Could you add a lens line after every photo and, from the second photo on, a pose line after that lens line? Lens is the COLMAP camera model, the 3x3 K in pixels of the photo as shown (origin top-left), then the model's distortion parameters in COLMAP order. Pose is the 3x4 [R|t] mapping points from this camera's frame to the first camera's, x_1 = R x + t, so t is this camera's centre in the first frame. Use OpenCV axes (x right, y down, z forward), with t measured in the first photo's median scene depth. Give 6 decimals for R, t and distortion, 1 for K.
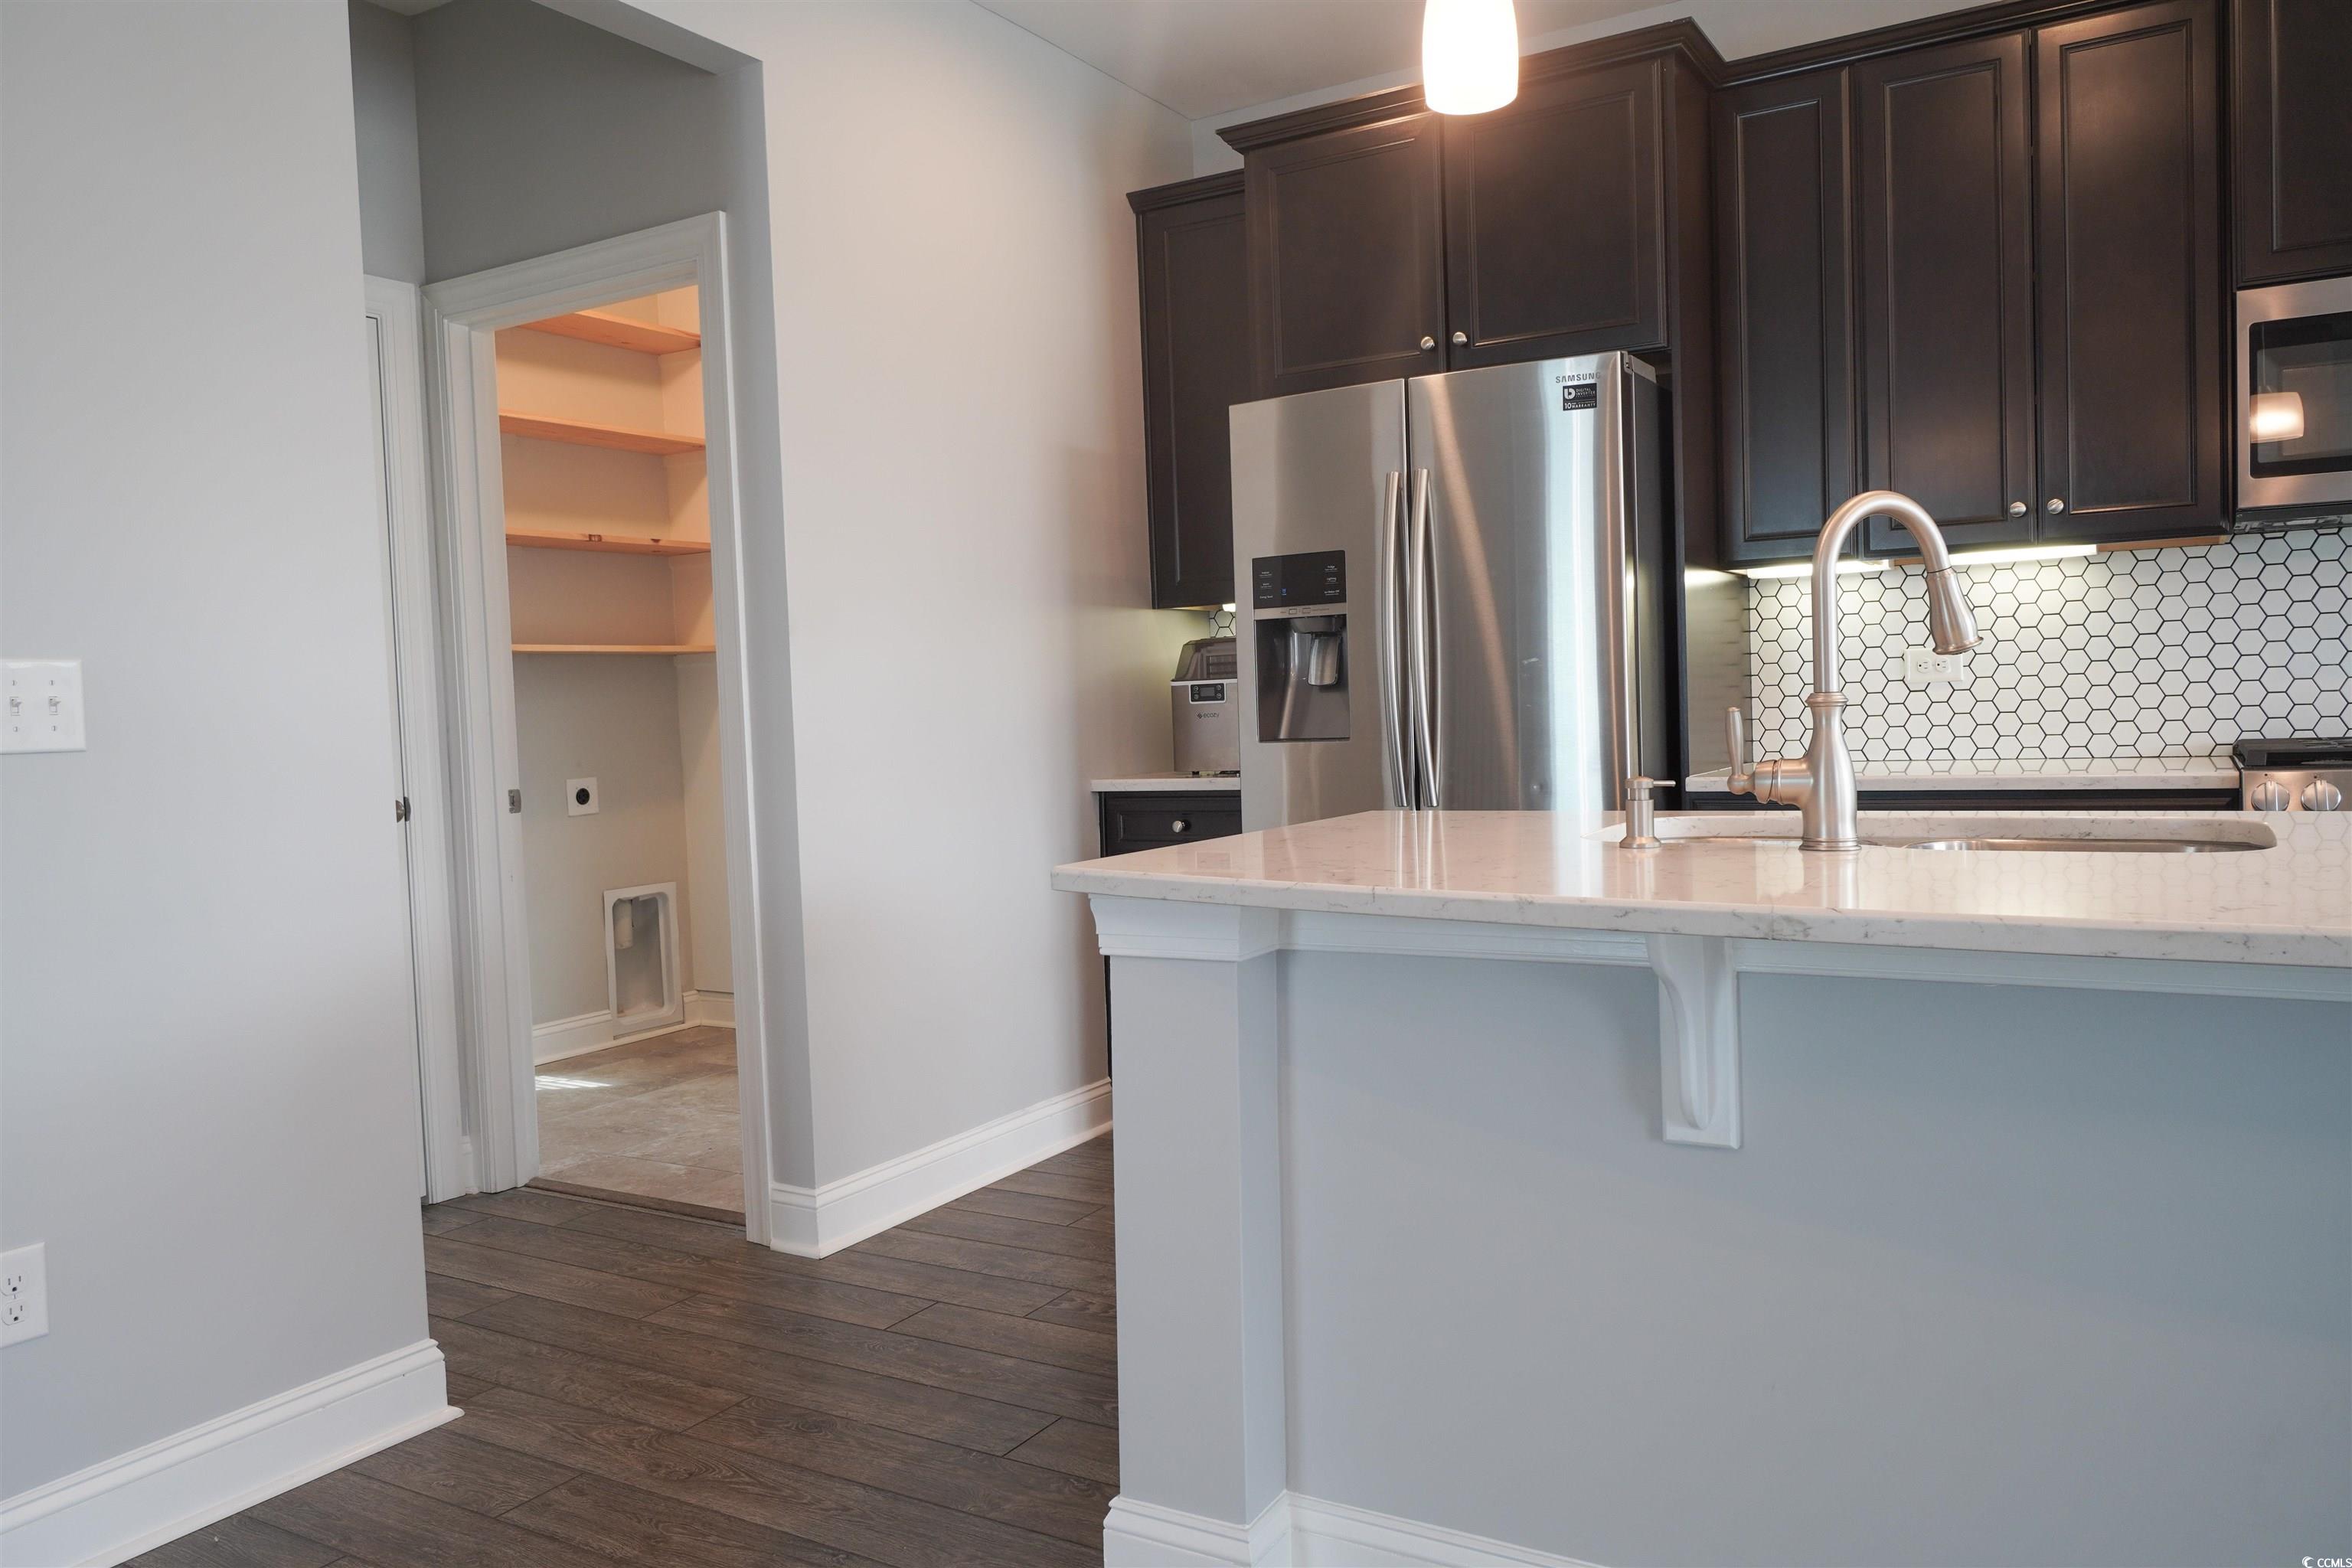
lens RADIAL K [[1672.0, 0, 1179.8], [0, 1672.0, 774.1], [0, 0, 1]] dist [-0.004206, -0.002187]
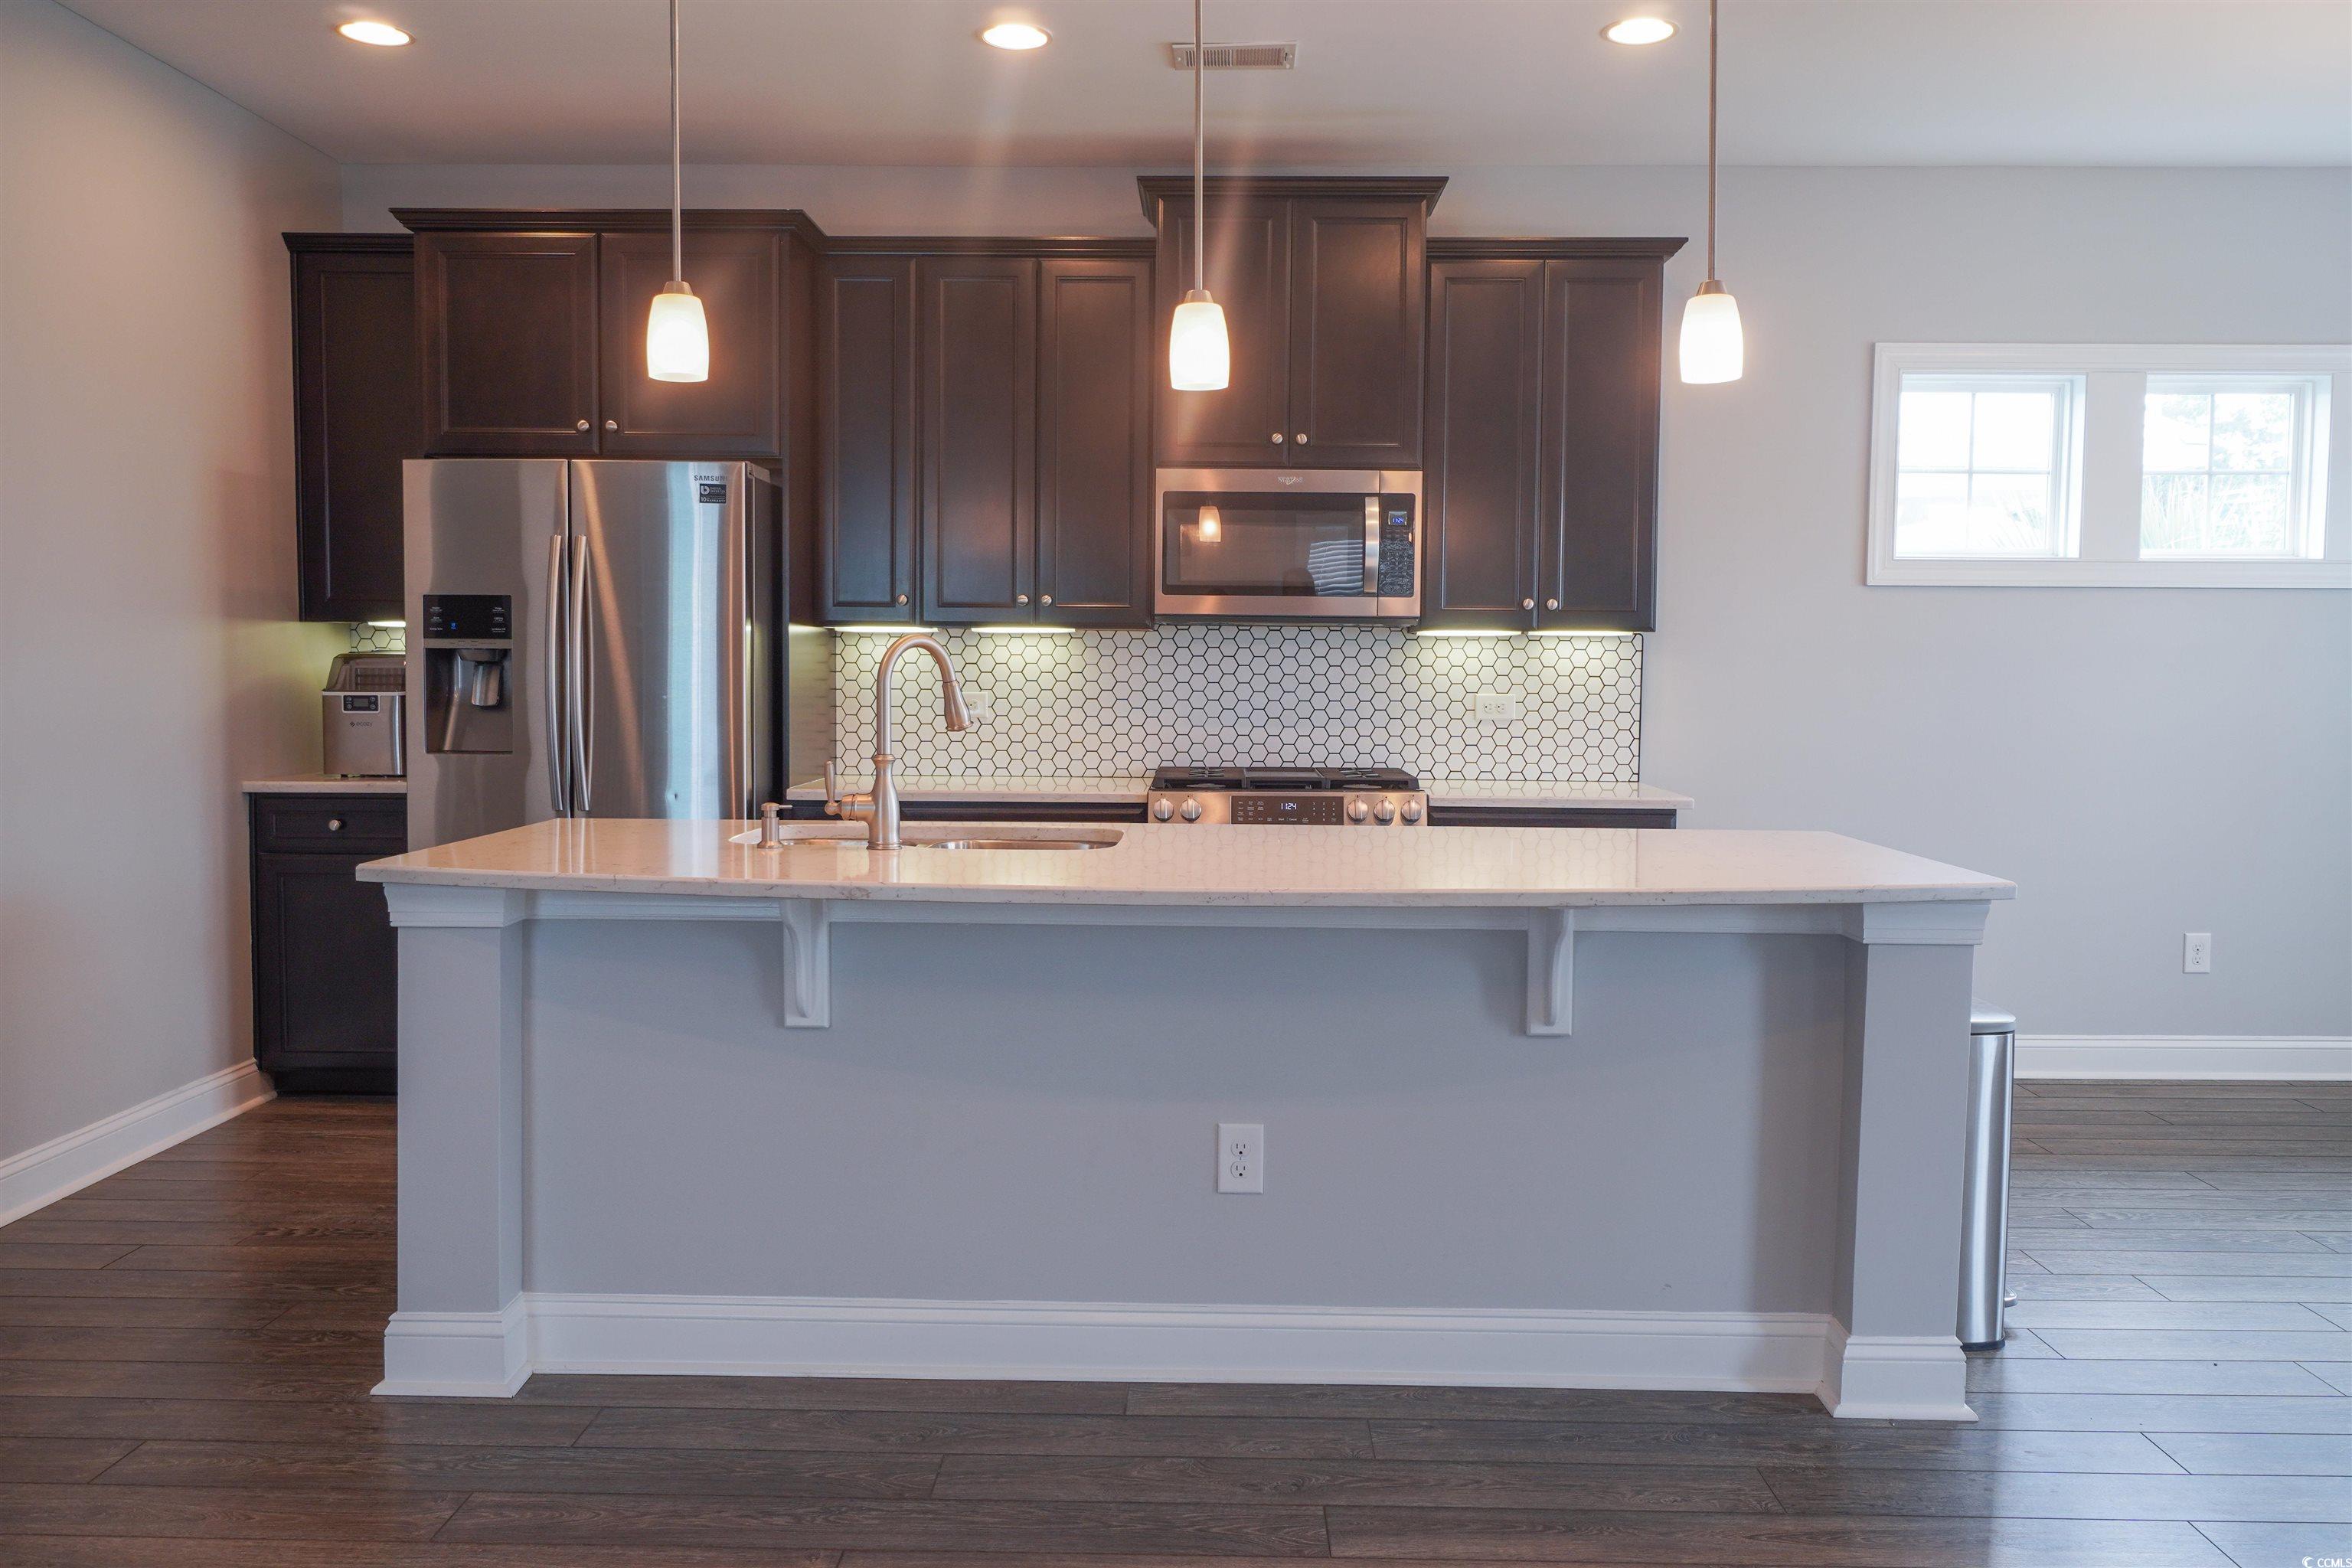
lens RADIAL K [[1809.2, 0, 1181.9], [0, 1809.2, 769.2], [0, 0, 1]] dist [0.000167, -0.005063]
pose [[0.866187, 0.014628, 0.499507, -0.131776], [-0.018883, 0.999816, 0.003465, -0.023648], [-0.499364, -0.012433, 0.866303, -0.365544]]
